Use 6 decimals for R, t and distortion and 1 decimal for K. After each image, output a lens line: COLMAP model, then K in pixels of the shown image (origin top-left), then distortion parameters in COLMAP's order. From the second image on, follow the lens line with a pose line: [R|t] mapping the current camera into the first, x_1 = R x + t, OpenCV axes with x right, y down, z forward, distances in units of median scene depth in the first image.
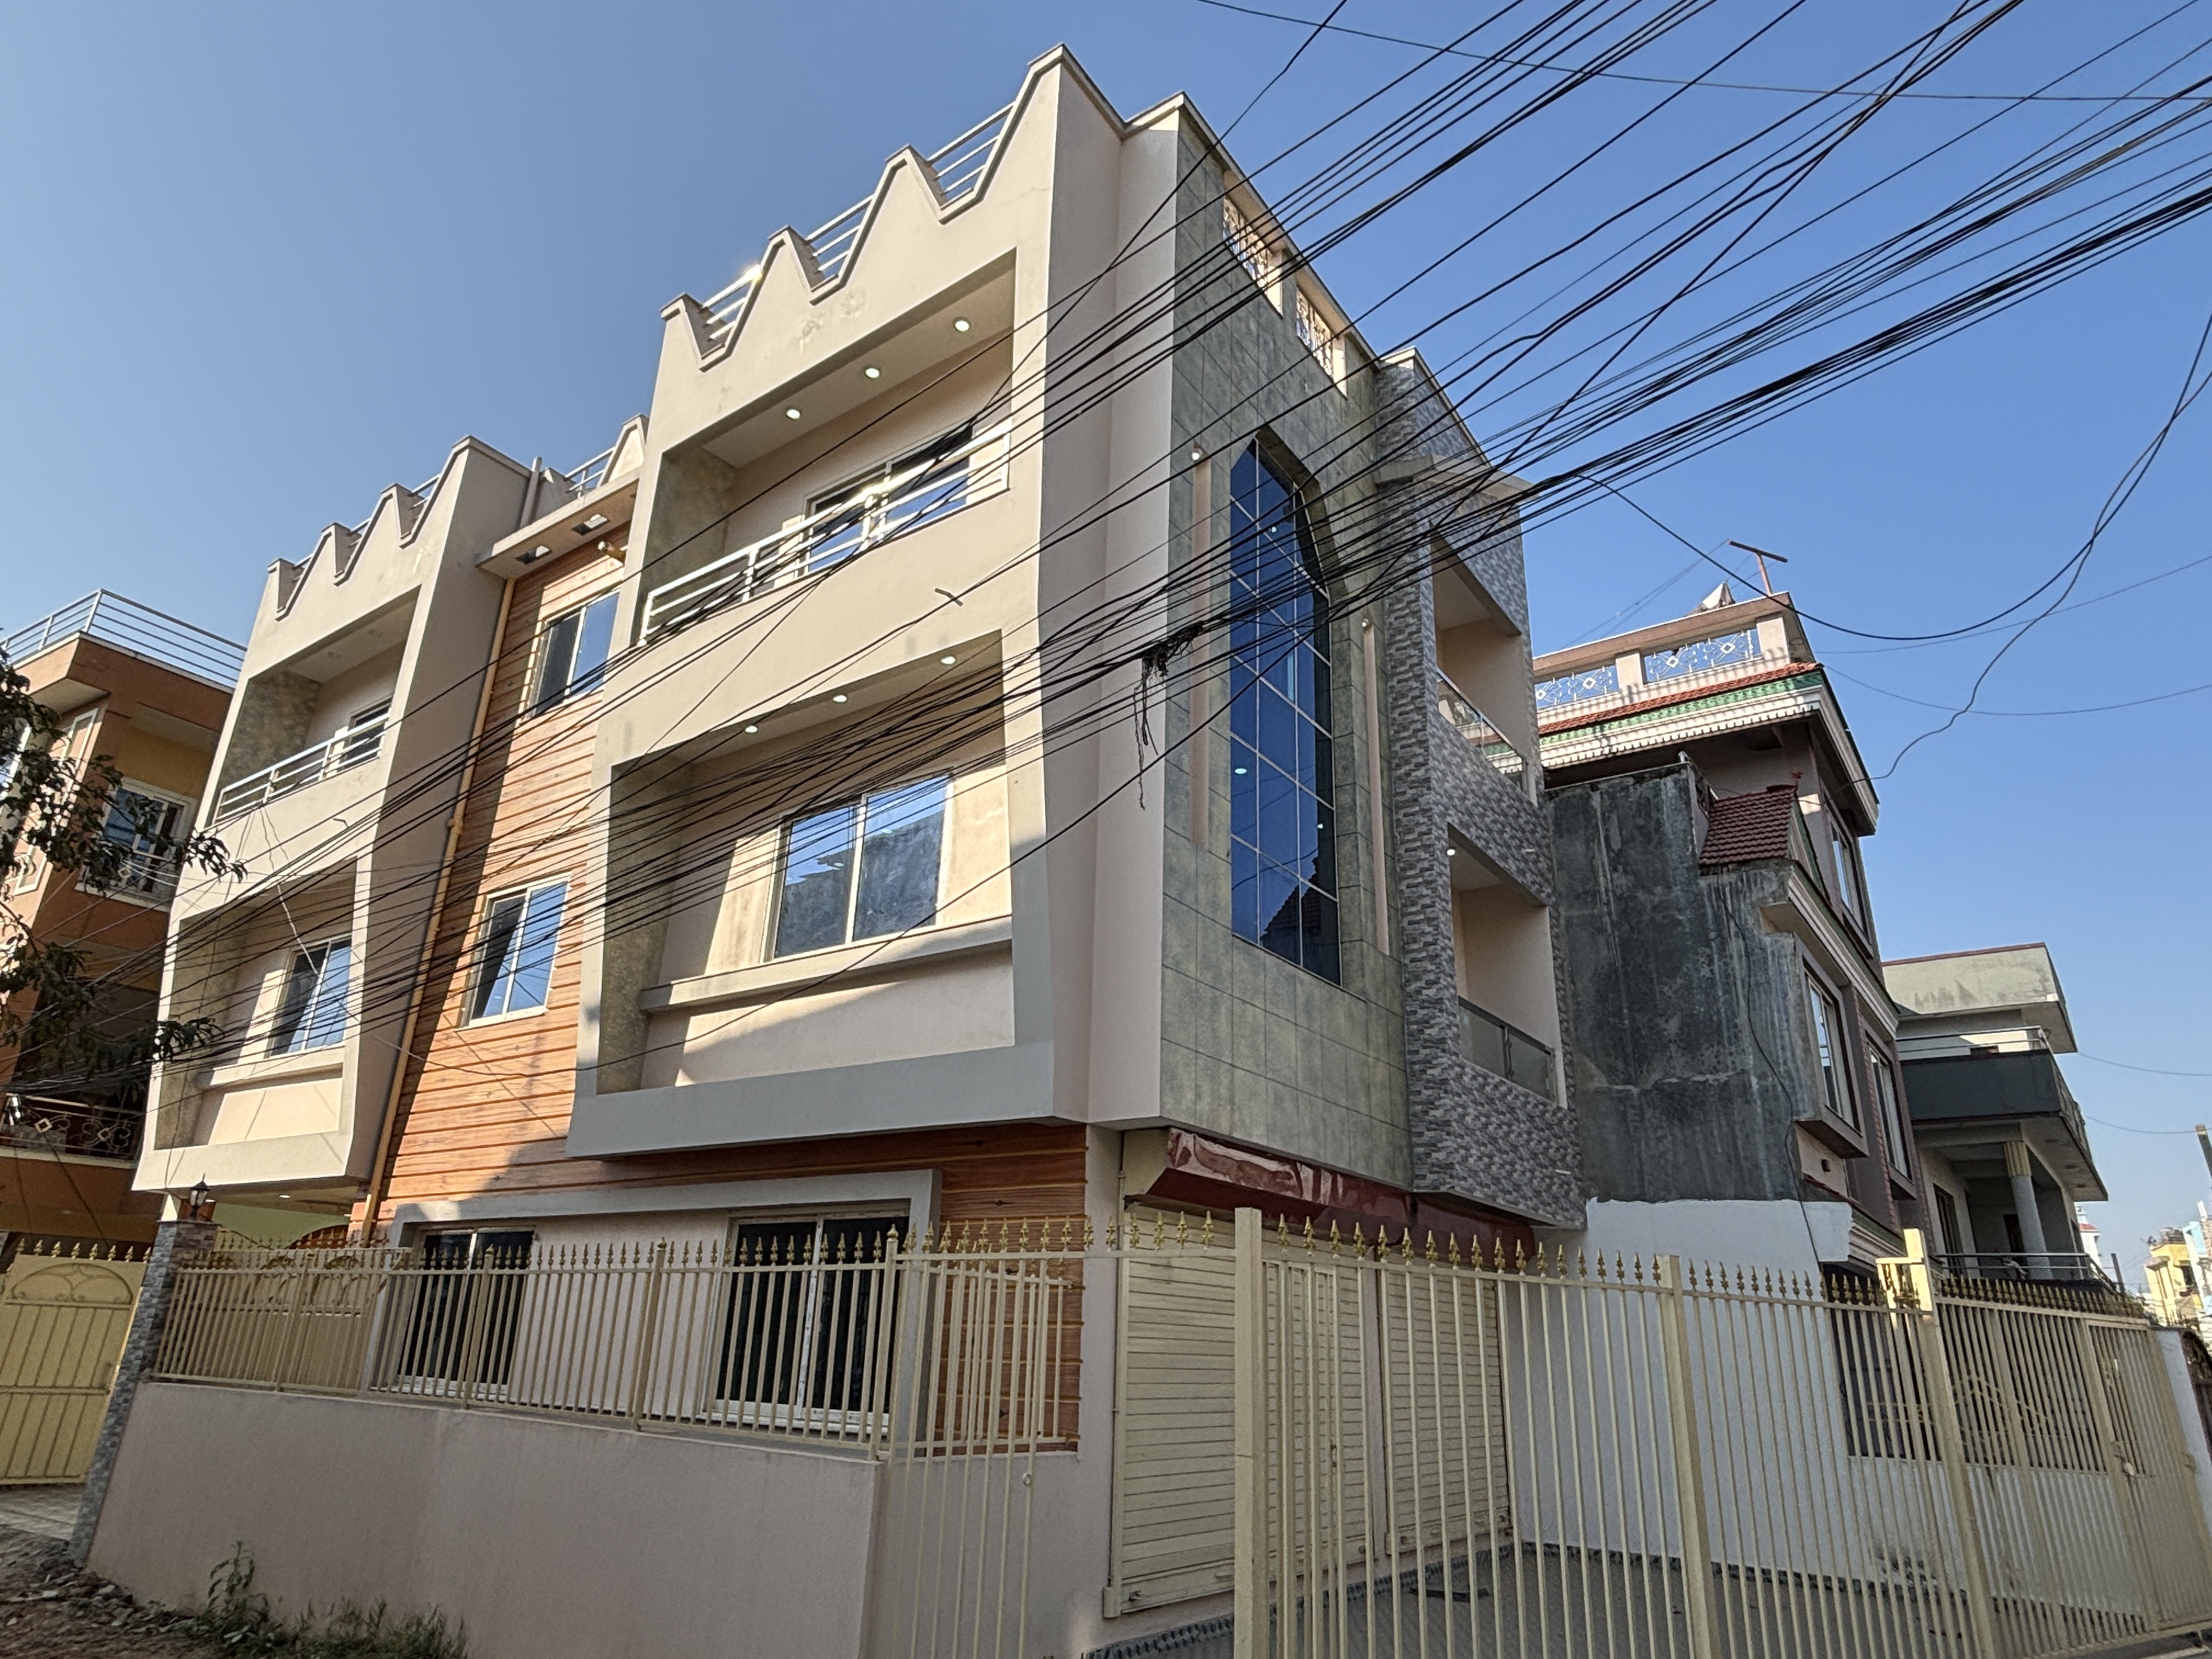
lens RADIAL K [[1325.1, 0, 1094.1], [0, 1325.1, 826.7], [0, 0, 1]] dist [0.061911, -0.097053]
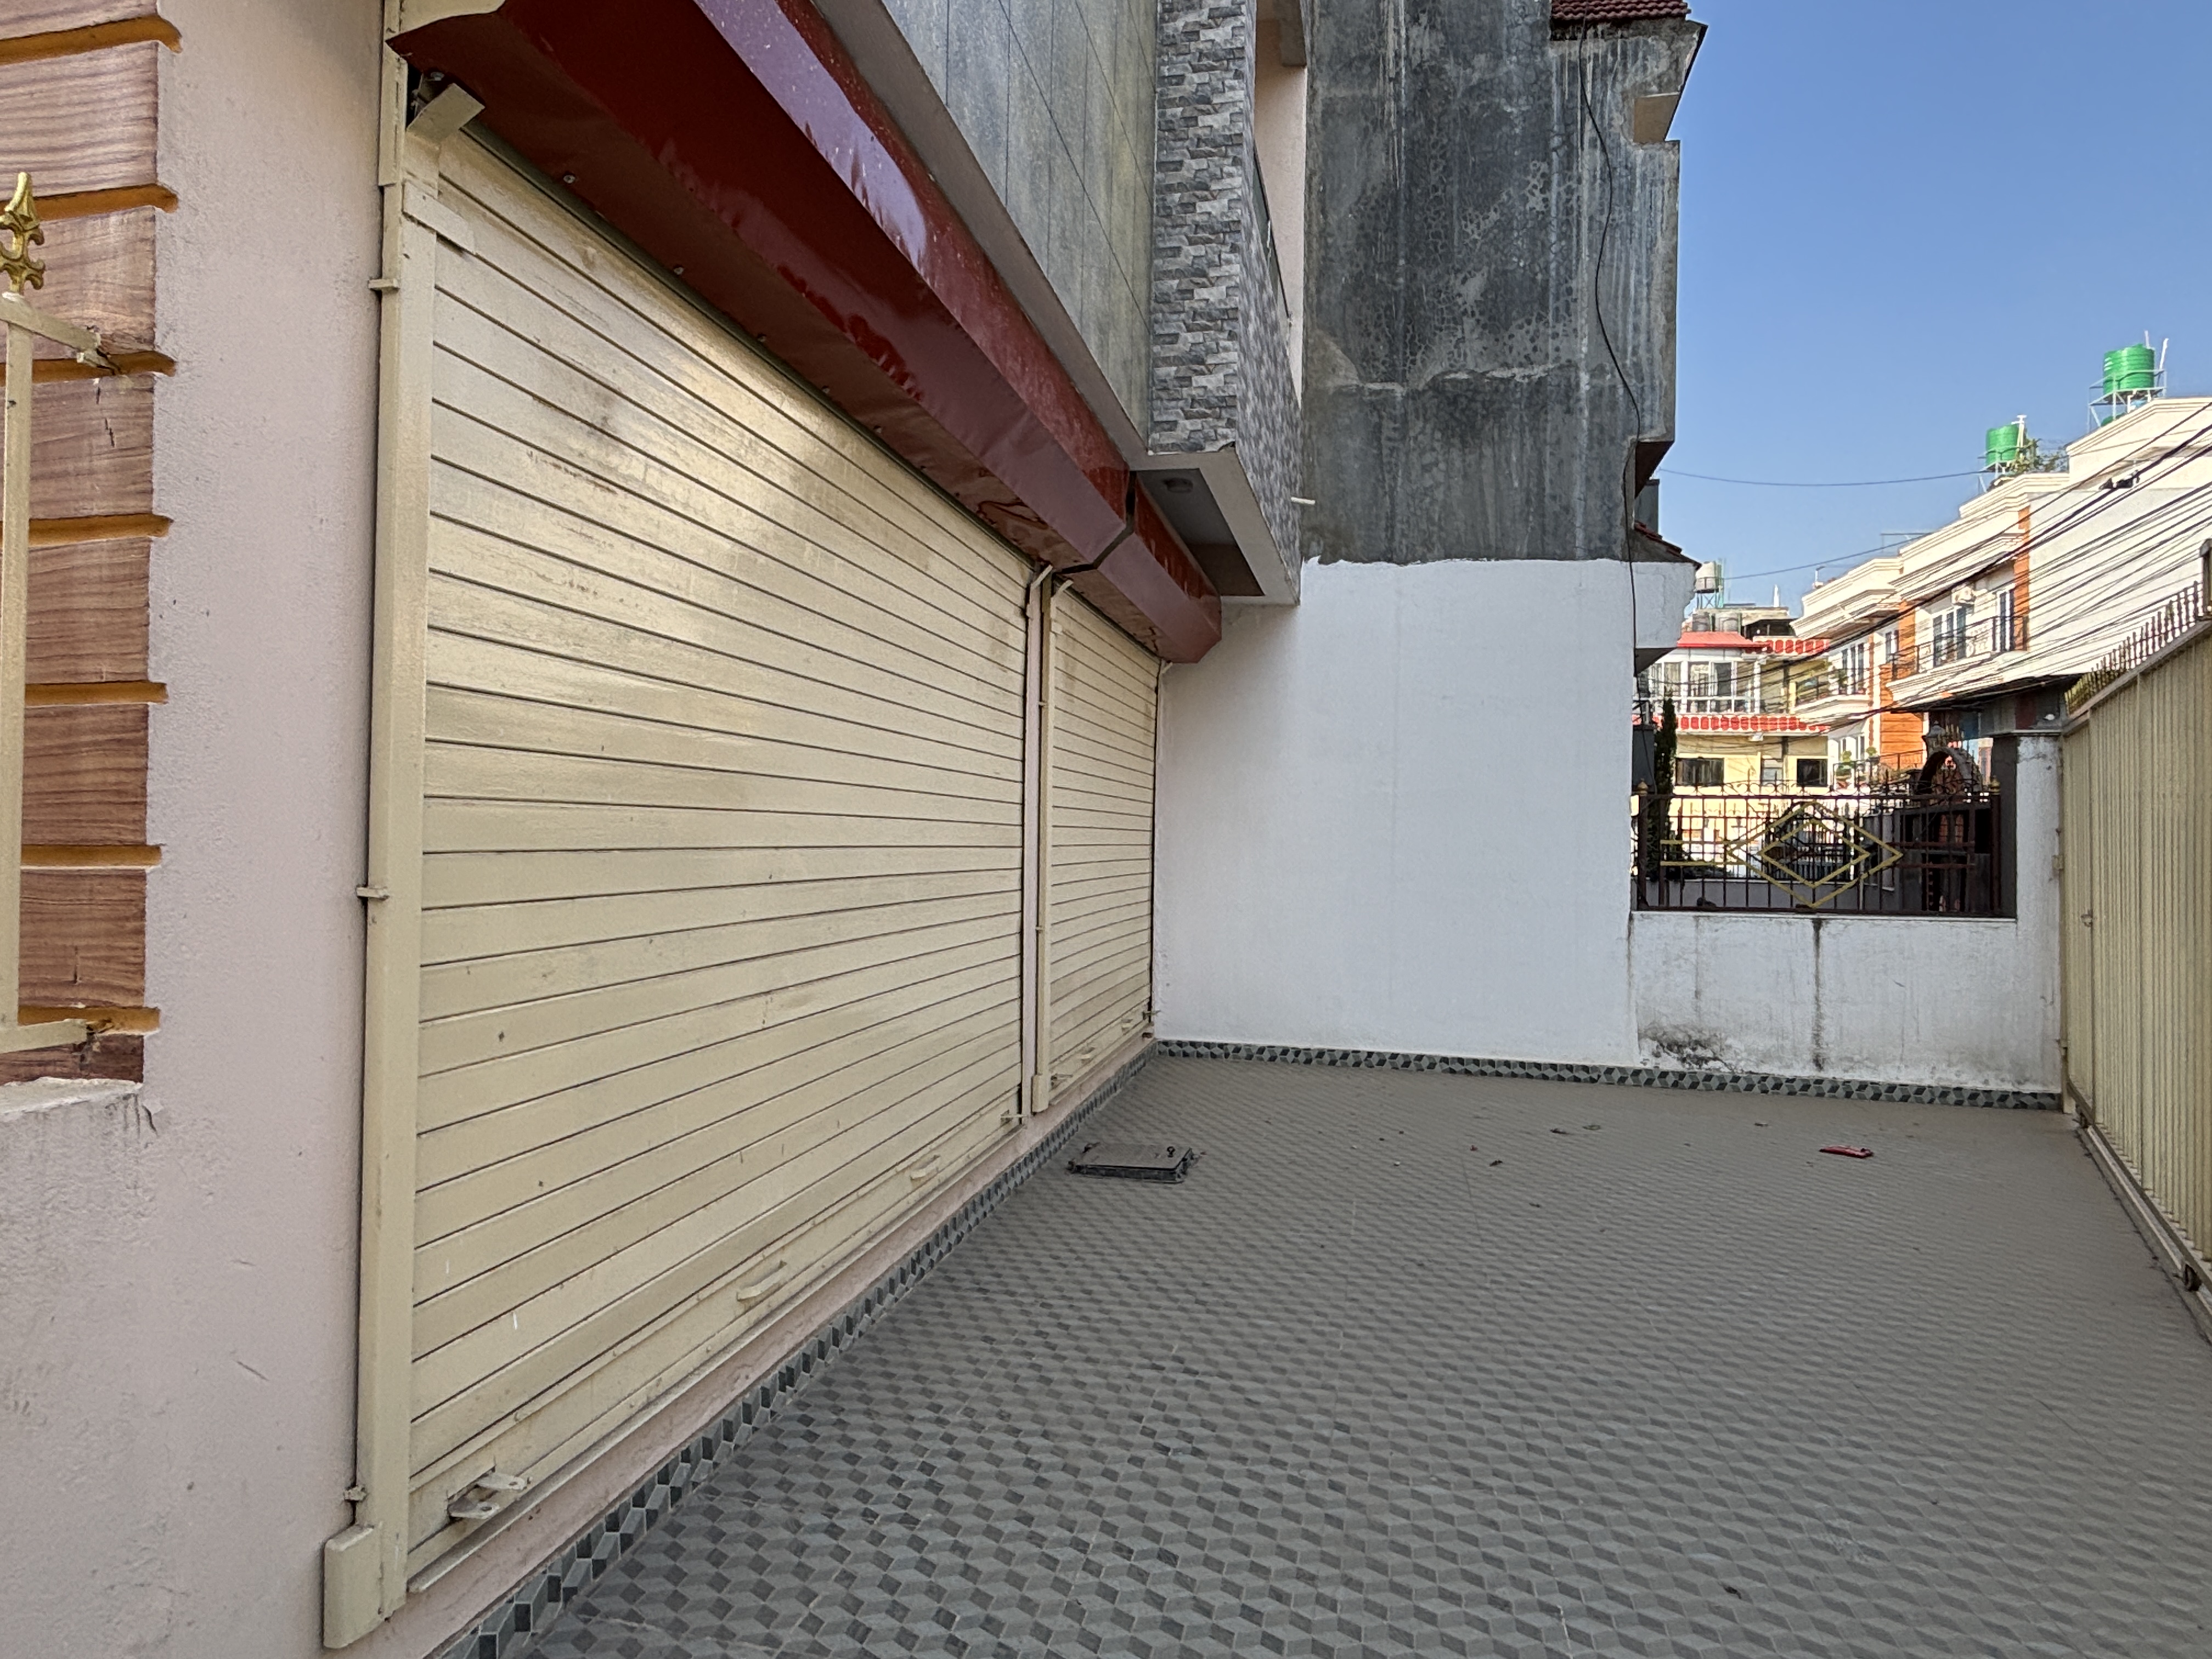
lens RADIAL K [[1325.1, 0, 1094.1], [0, 1325.1, 826.7], [0, 0, 1]] dist [0.061911, -0.097053]
pose [[0.921829, -0.014843, 0.387312, 0.026066], [-0.129453, 0.930095, 0.343752, 0.194454], [-0.365339, -0.367019, 0.855467, 0.448353]]
